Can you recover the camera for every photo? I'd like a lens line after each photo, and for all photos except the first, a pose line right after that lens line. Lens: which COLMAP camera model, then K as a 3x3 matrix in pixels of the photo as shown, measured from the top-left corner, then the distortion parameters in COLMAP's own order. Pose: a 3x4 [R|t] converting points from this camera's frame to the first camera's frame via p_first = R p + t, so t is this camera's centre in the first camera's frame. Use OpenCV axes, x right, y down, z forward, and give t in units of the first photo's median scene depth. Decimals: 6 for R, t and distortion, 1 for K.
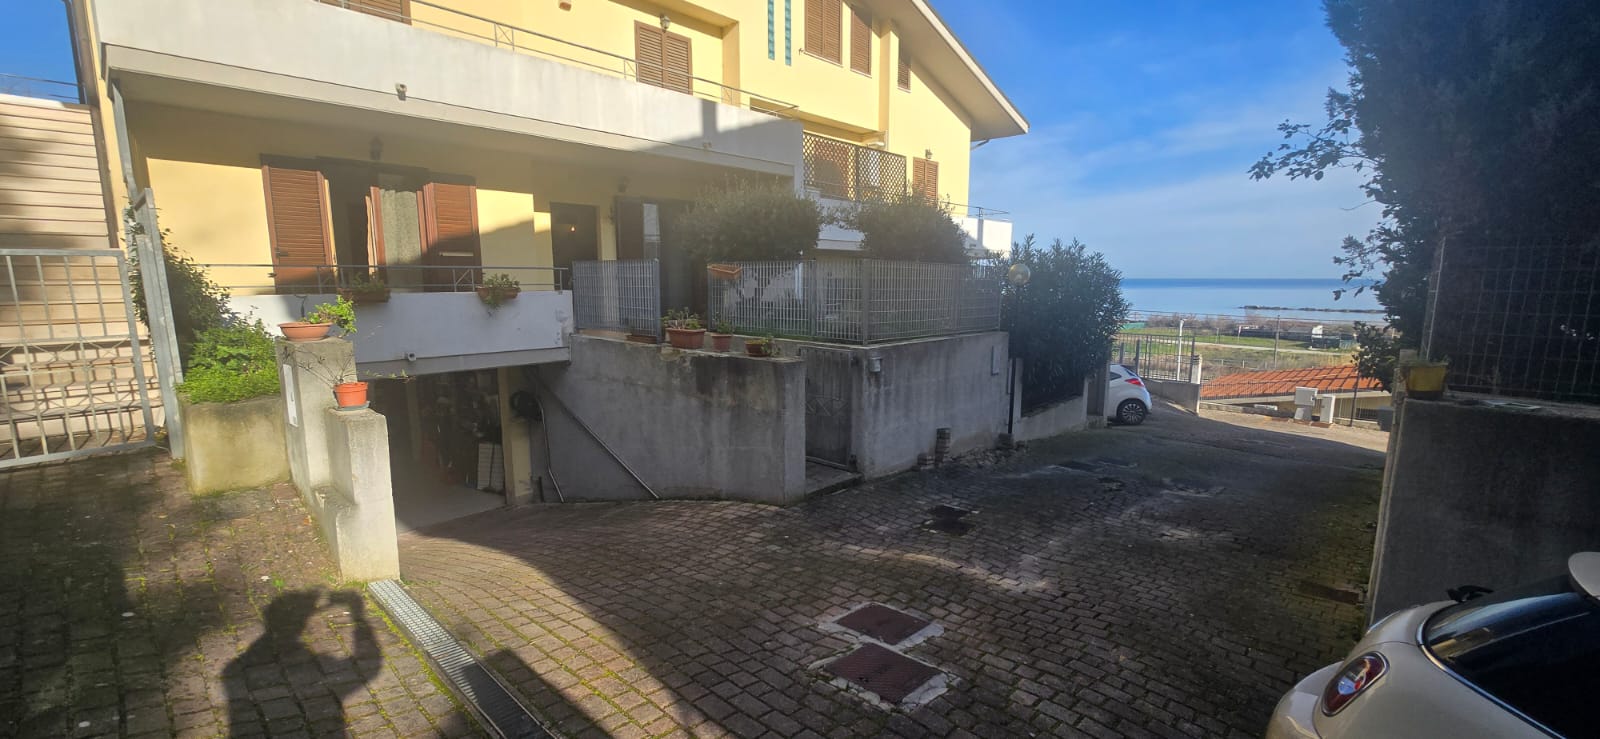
lens RADIAL K [[657.1, 0, 809.5], [0, 657.1, 376.3], [0, 0, 1]] dist [-0.001540, -0.000061]
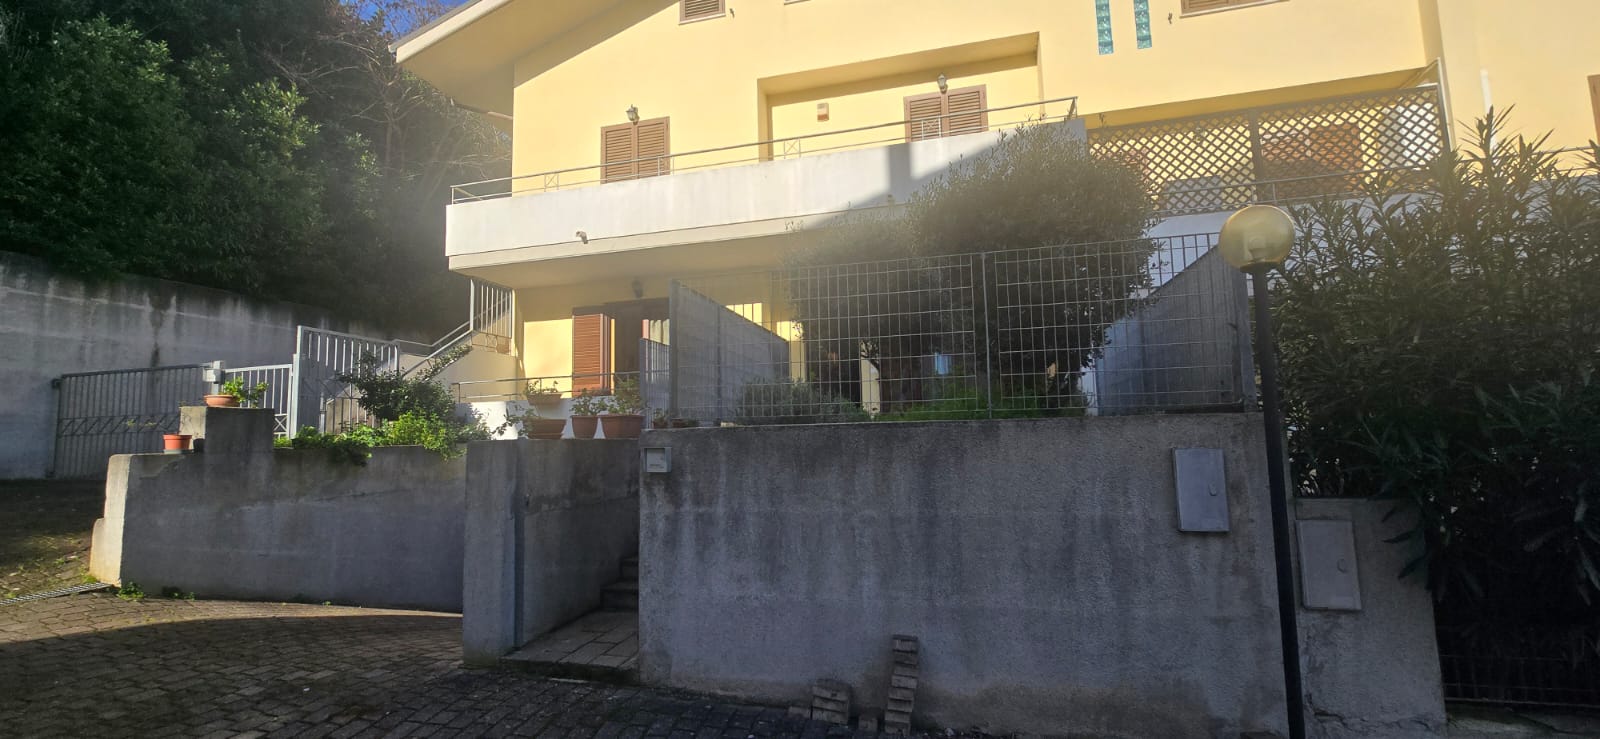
lens RADIAL K [[651.3, 0, 803.8], [0, 651.3, 378.8], [0, 0, 1]] dist [-0.001732, -0.000516]
pose [[0.474743, -0.099847, -0.874443, 0.583868], [-0.102711, 0.980470, -0.167716, -0.004926], [0.874111, 0.169437, 0.455216, 0.779813]]
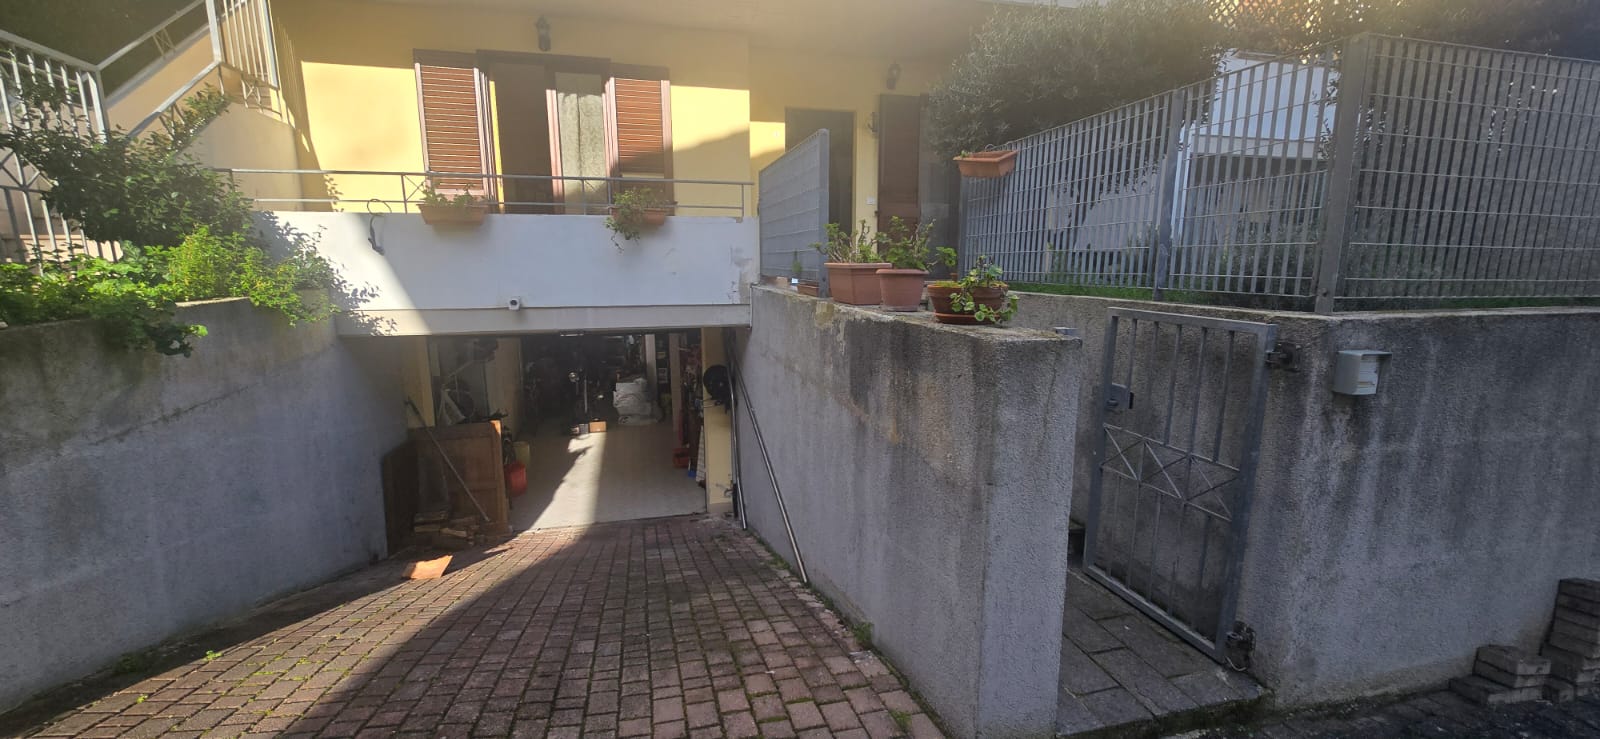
lens RADIAL K [[651.3, 0, 803.8], [0, 651.3, 378.8], [0, 0, 1]] dist [-0.001732, -0.000516]
pose [[0.840668, 0.092053, -0.533670, 0.039849], [-0.076860, 0.995753, 0.050685, -0.009248], [0.536069, -0.001591, 0.844172, 0.546787]]
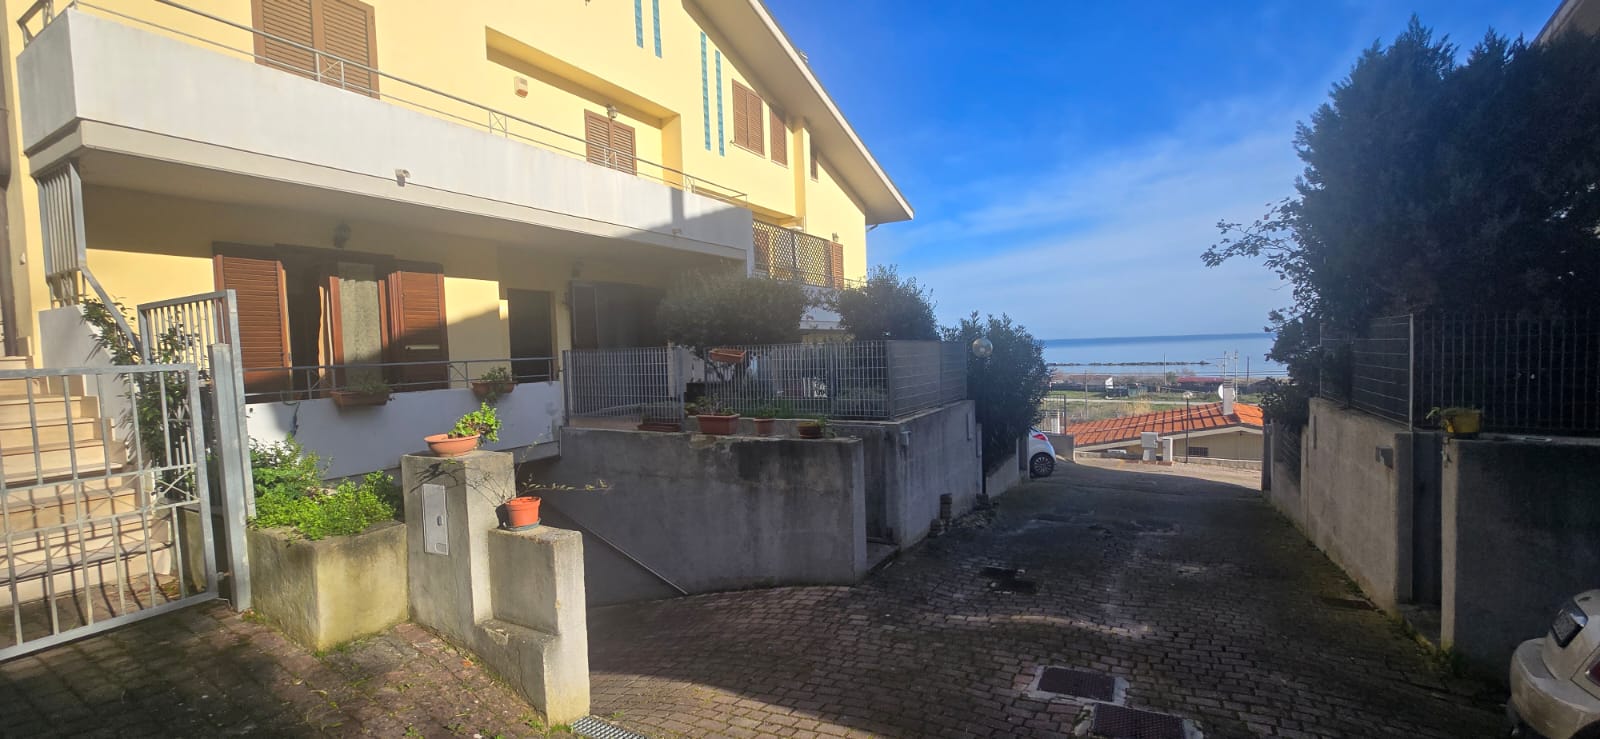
lens RADIAL K [[651.3, 0, 803.8], [0, 651.3, 378.8], [0, 0, 1]] dist [-0.001732, -0.000516]
pose [[0.972304, -0.045458, 0.229255, -0.269233], [0.069170, 0.992929, -0.096477, -0.021352], [-0.223248, 0.109663, 0.968573, 0.012418]]
